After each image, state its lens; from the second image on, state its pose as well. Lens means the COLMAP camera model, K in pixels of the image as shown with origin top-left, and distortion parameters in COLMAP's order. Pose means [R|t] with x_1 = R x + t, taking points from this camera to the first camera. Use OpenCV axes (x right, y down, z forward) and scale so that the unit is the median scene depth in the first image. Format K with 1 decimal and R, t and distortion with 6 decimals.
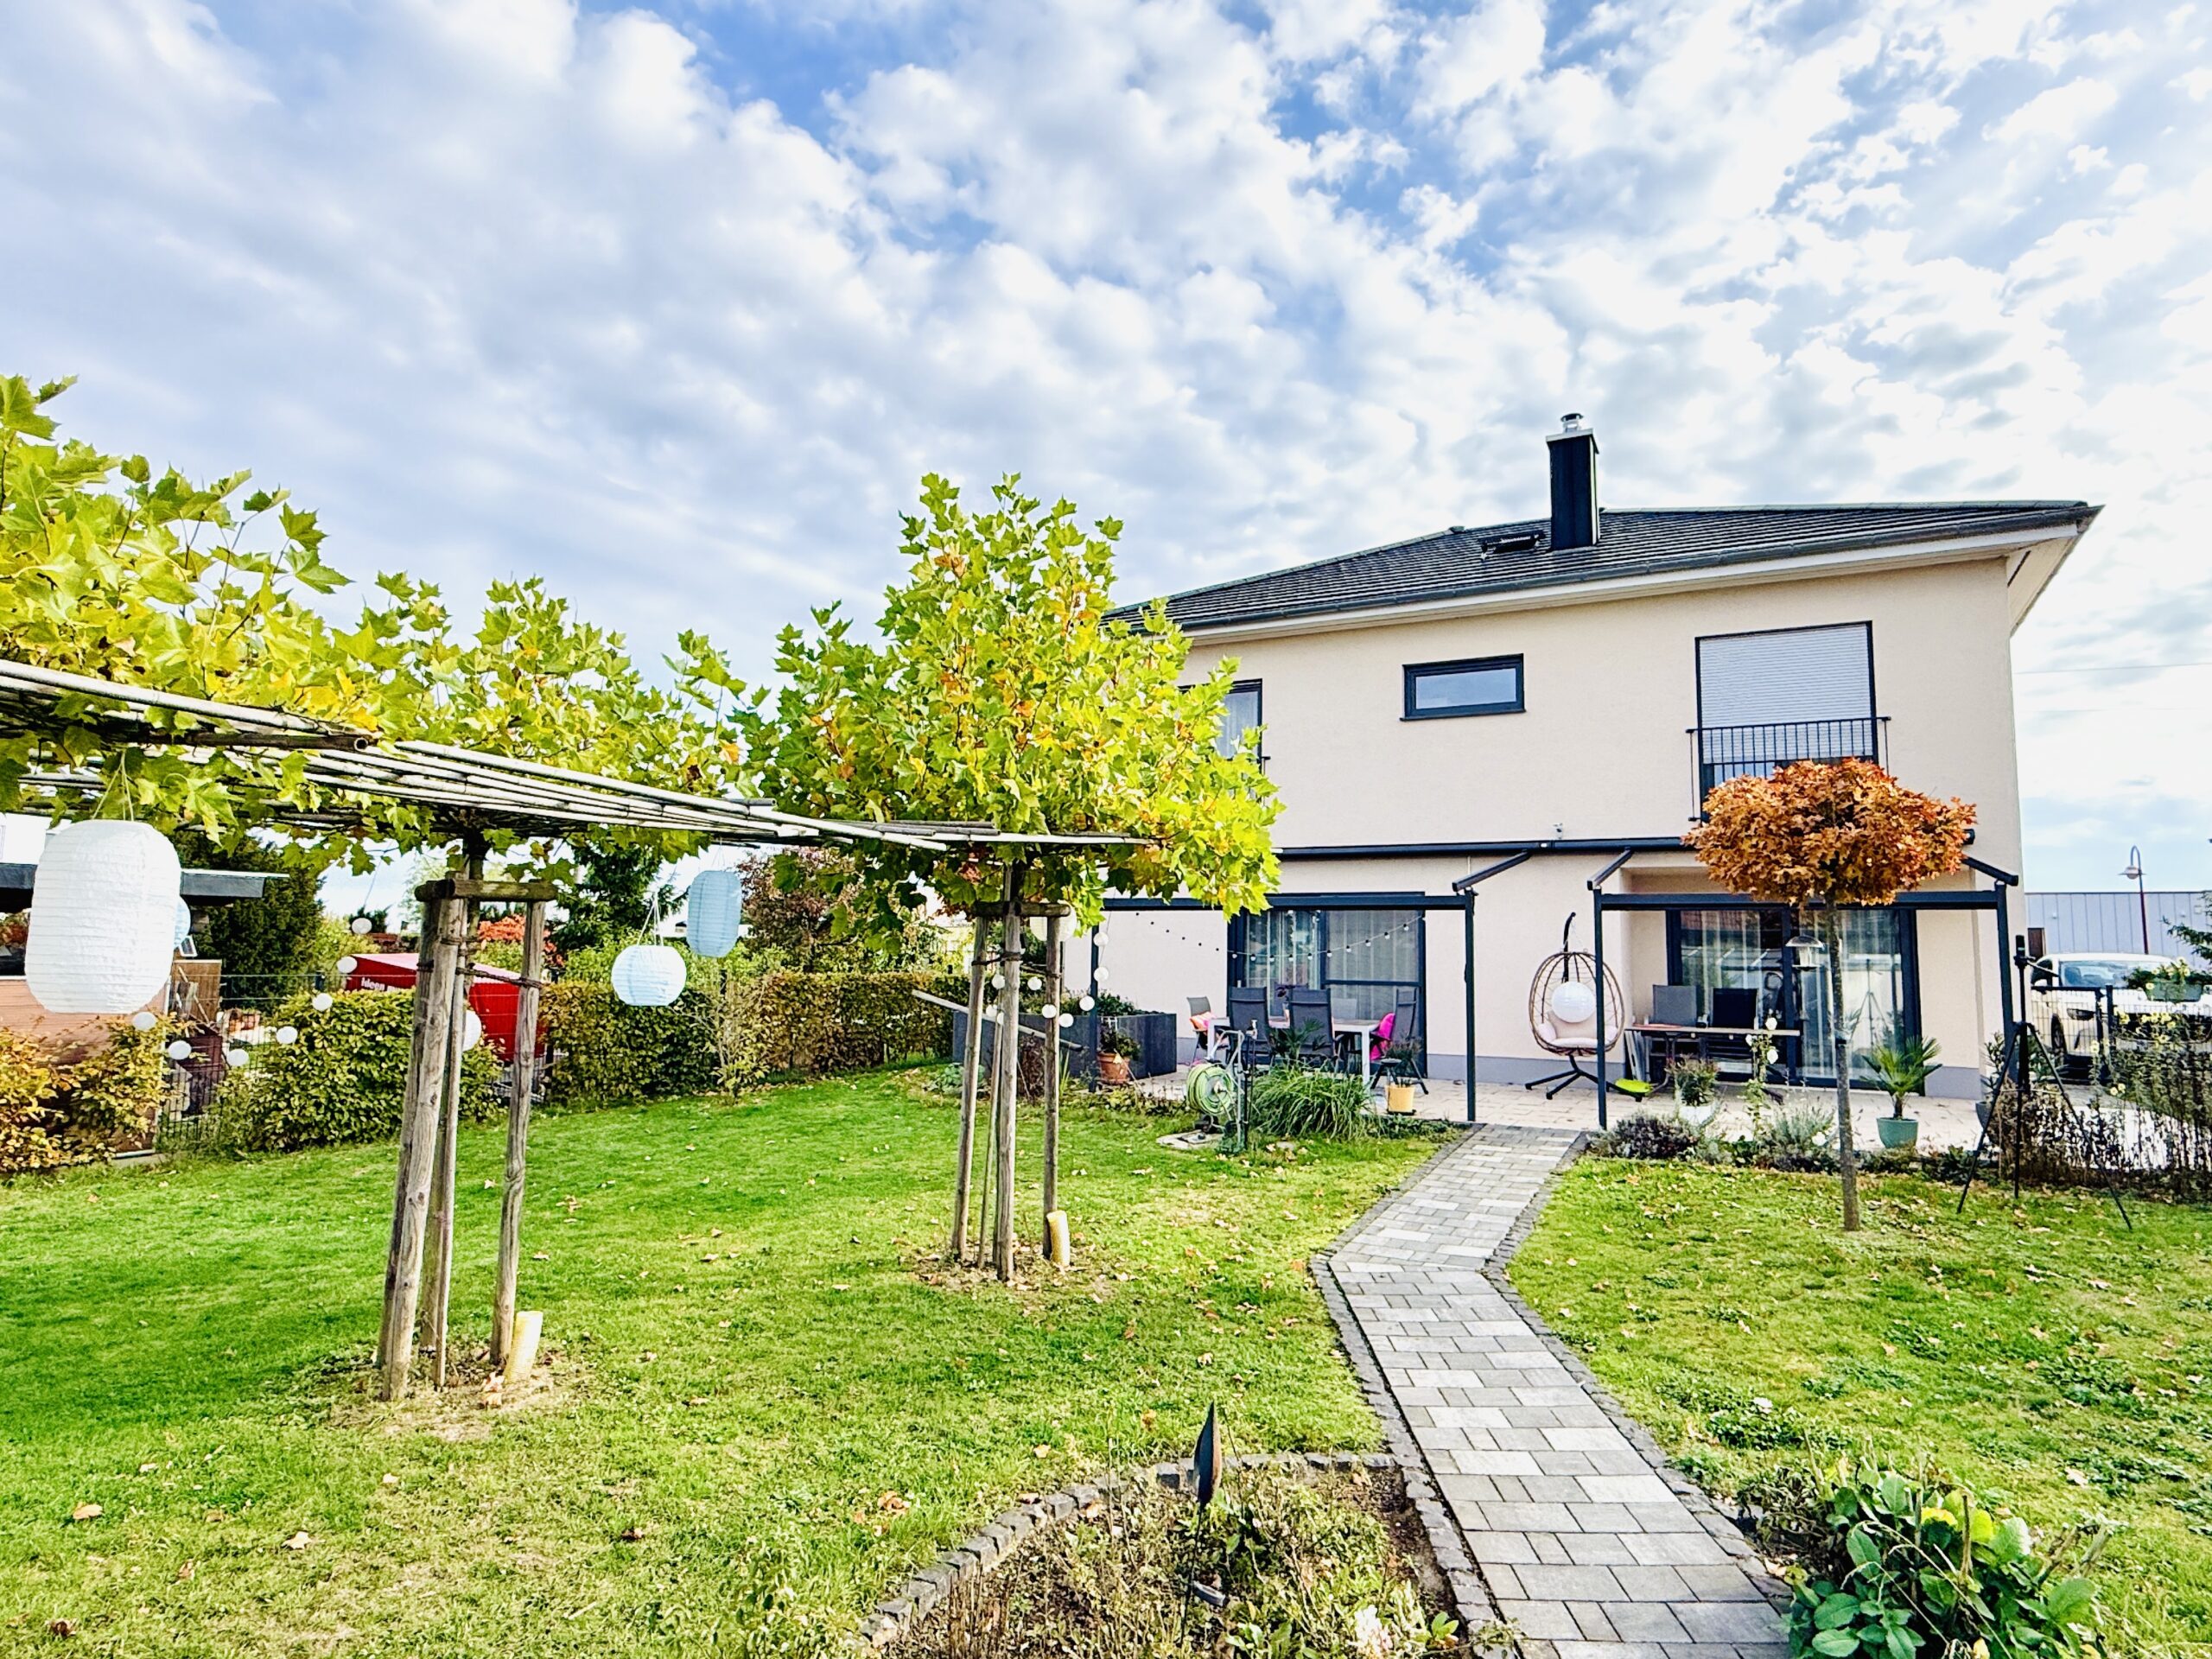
lens RADIAL K [[1256.6, 0, 1085.3], [0, 1256.6, 832.8], [0, 0, 1]] dist [-0.001969, 0.001730]
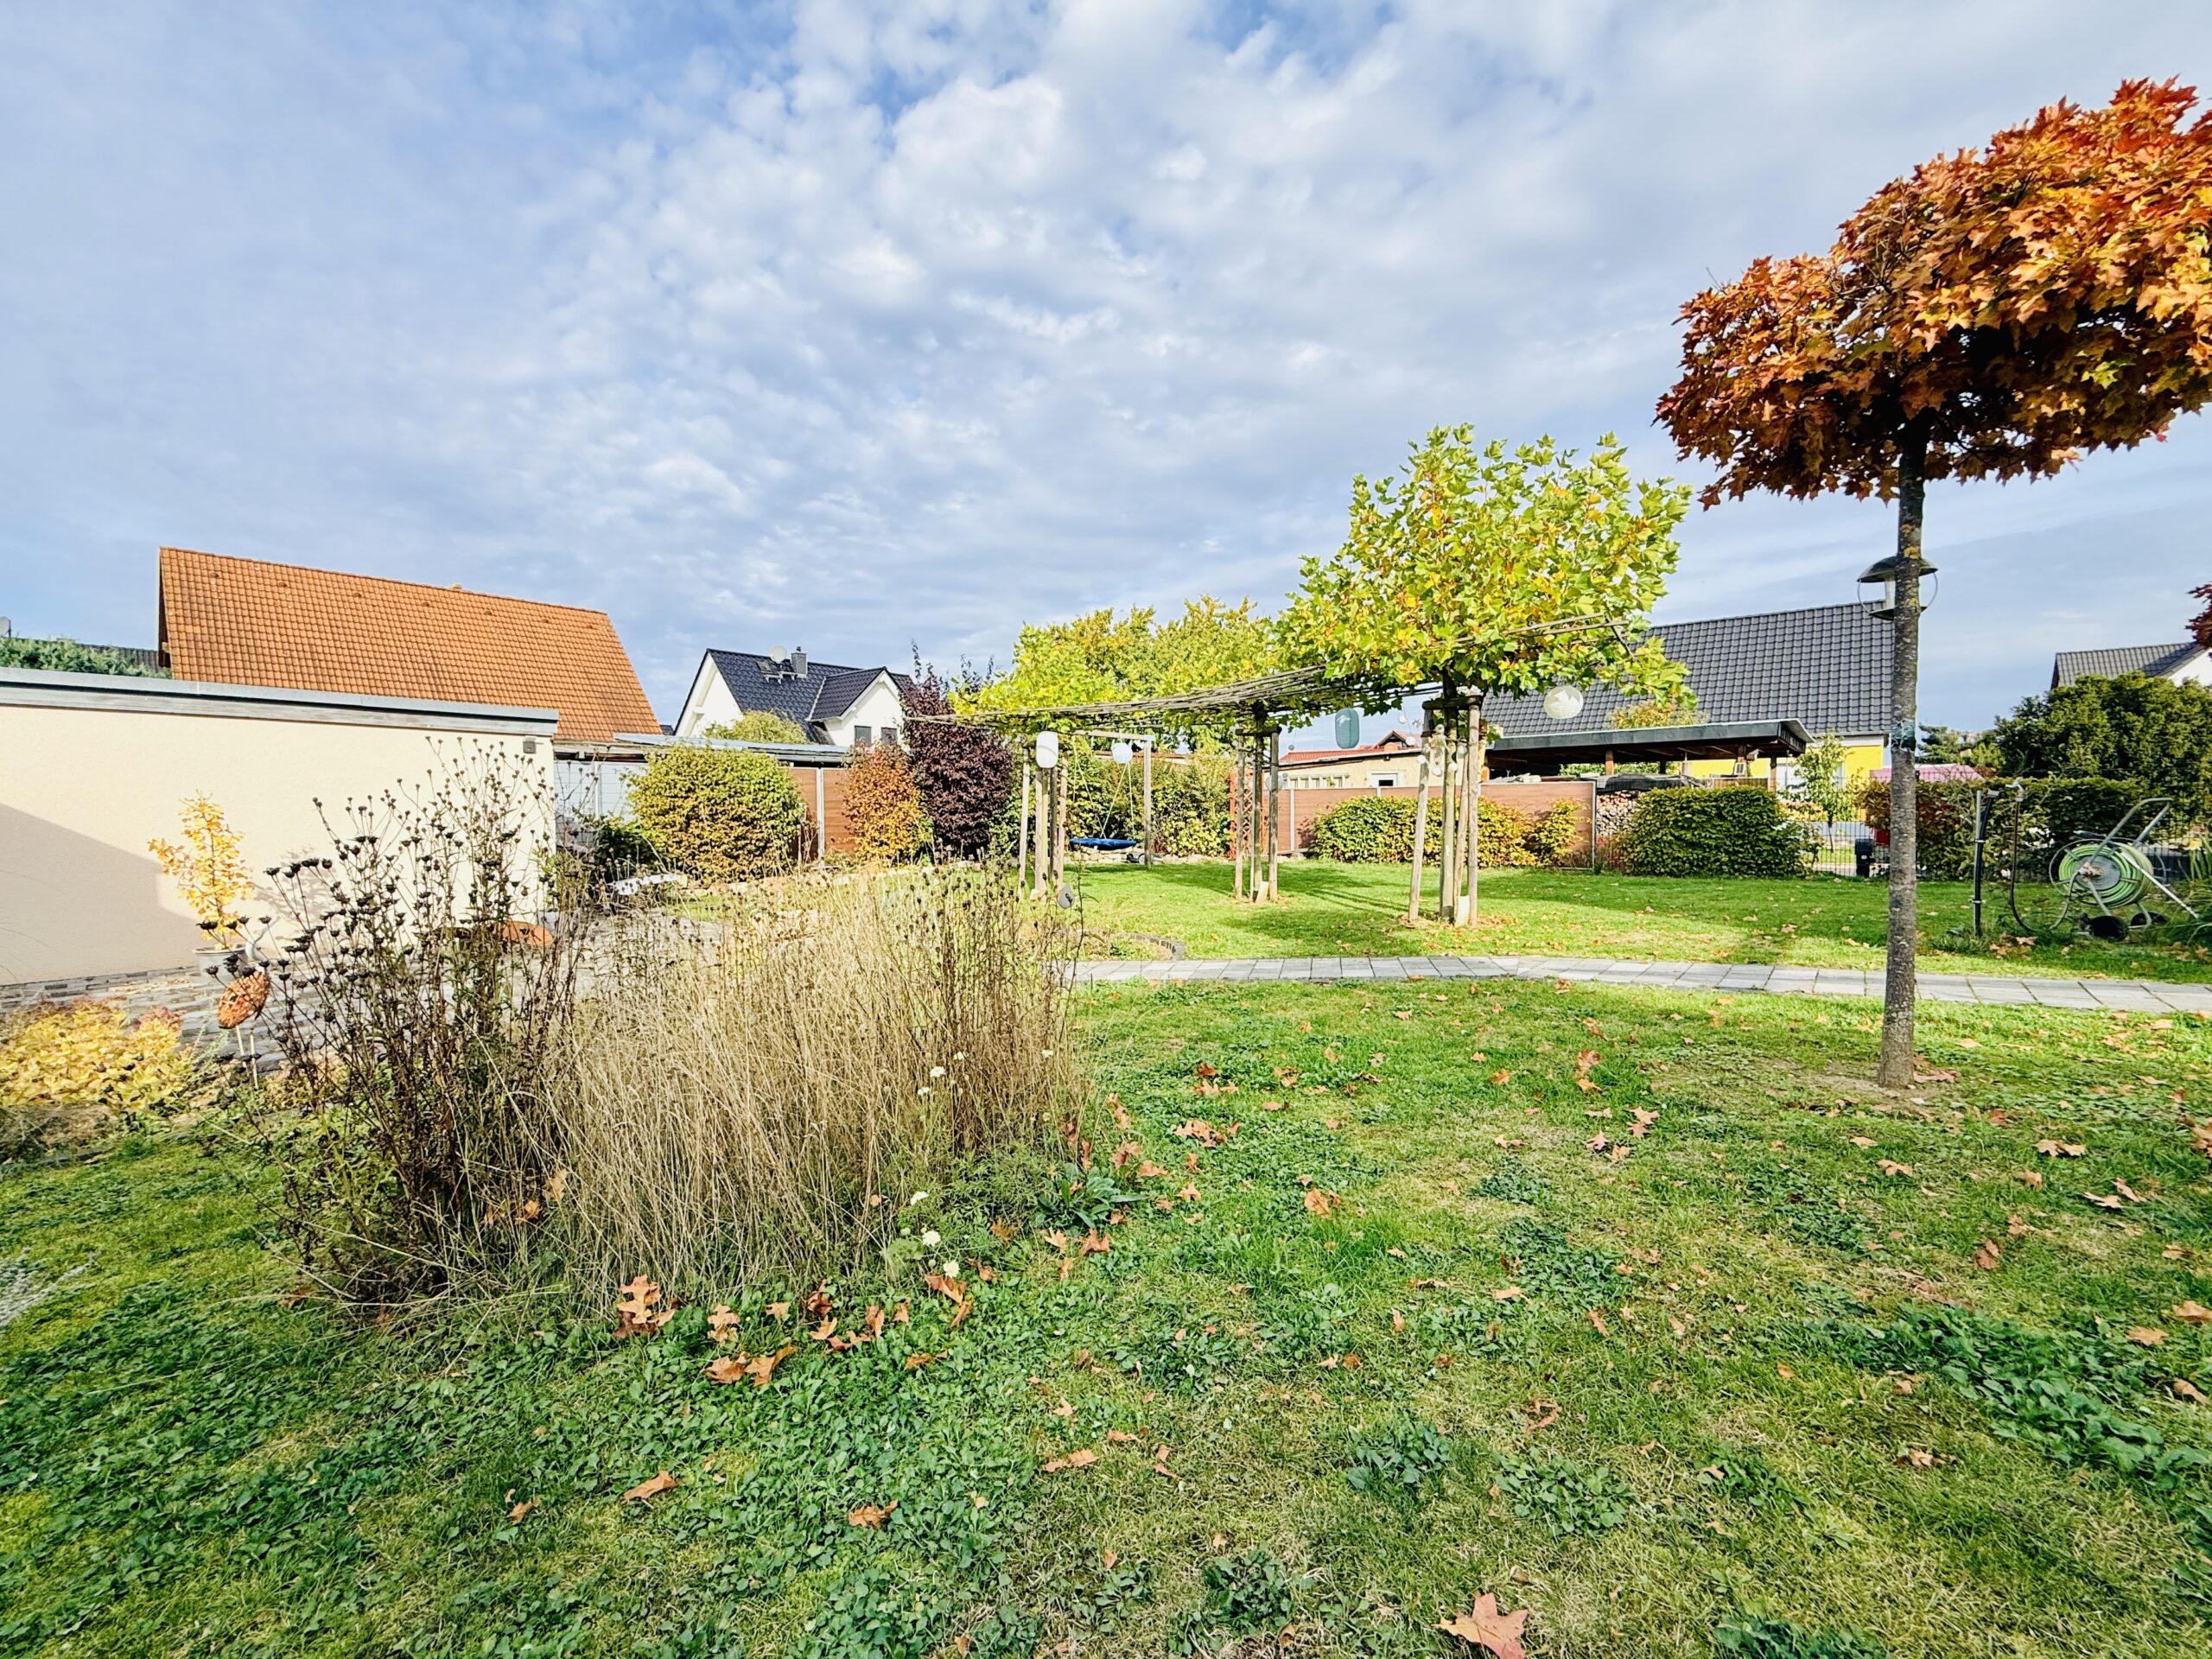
lens RADIAL K [[877.5, 0, 1092.2], [0, 877.5, 826.1], [0, 0, 1]] dist [-0.000598, -0.000311]
pose [[-0.227864, 0.008748, -0.973654, 0.578327], [0.096058, 0.995284, -0.013538, 0.096519], [0.968943, -0.096612, -0.227629, 0.413582]]
